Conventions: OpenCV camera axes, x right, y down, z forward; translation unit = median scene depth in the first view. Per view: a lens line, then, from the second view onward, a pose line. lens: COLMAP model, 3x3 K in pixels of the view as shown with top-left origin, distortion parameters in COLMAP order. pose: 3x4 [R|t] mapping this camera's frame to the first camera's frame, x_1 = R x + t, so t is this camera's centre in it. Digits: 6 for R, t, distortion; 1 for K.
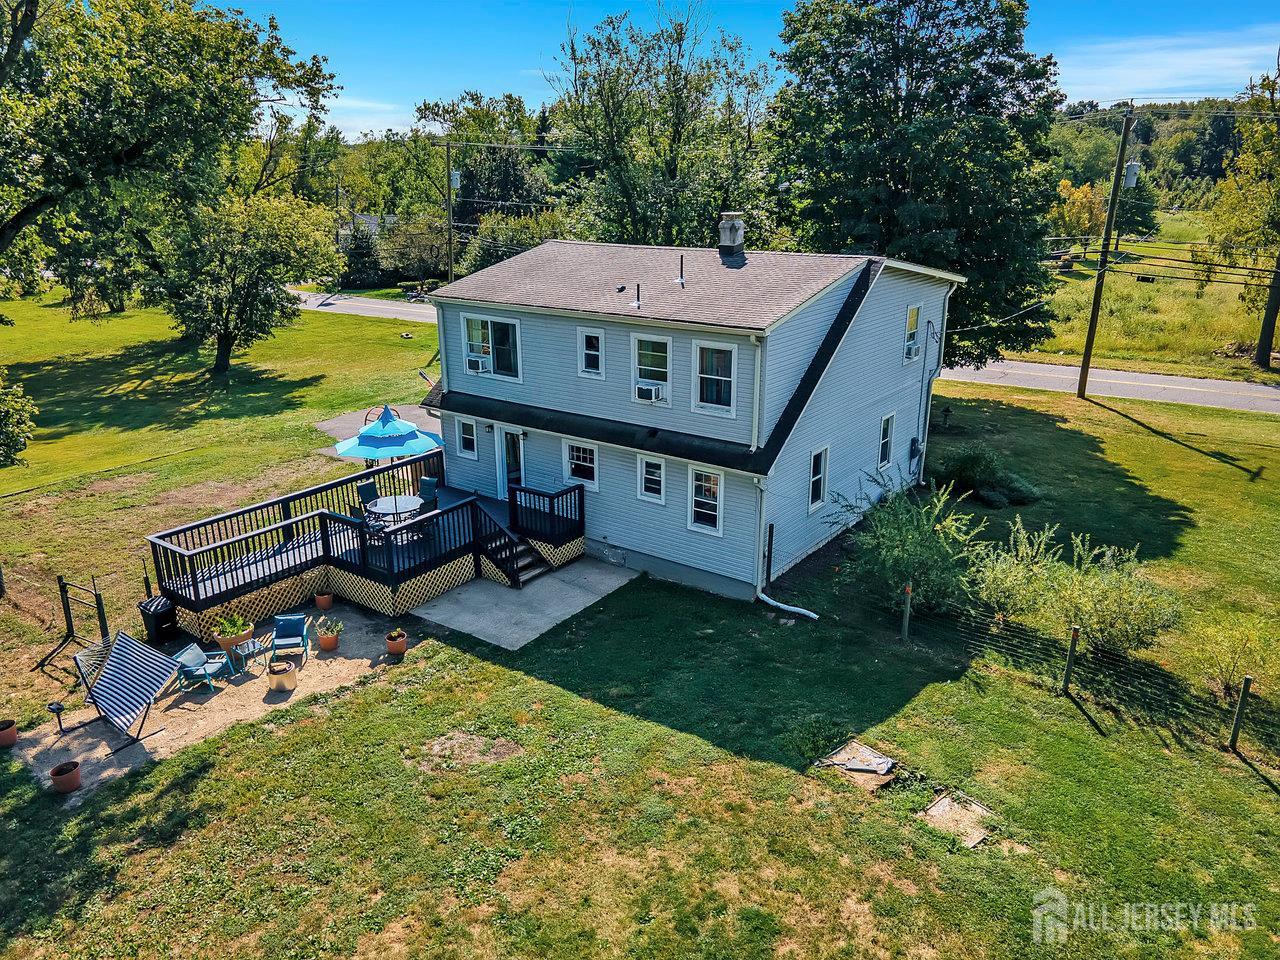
lens RADIAL K [[940.6, 0, 640.0], [0, 940.6, 480.0], [0, 0, 1]] dist [0.104116, 0.000681]
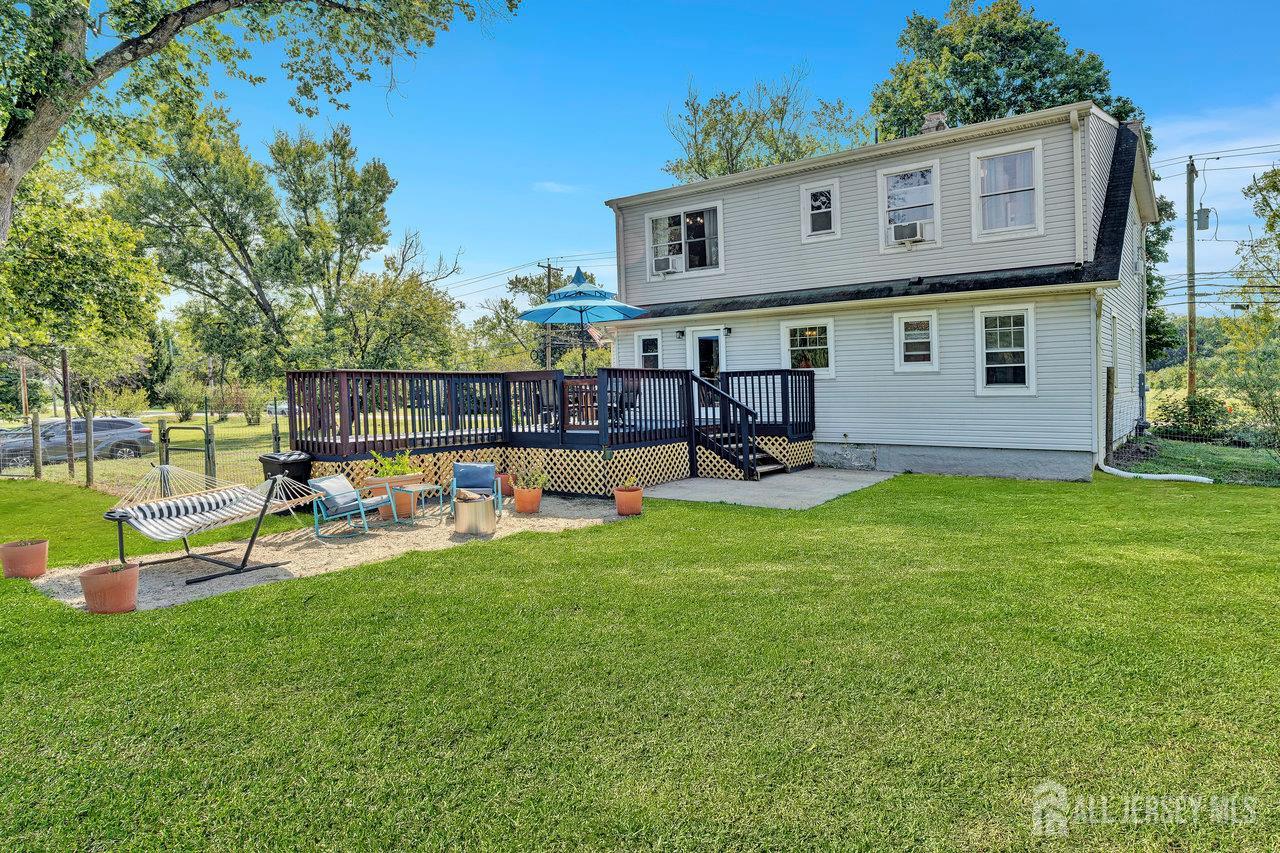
lens RADIAL K [[741.3, 0, 640.0], [0, 741.3, 426.5], [0, 0, 1]] dist [-0.001465, -0.000878]
pose [[0.999902, -0.013940, -0.001556, -0.214260], [0.012948, 0.959977, -0.279778, 0.232556], [0.005394, 0.279730, 0.960063, 0.416128]]
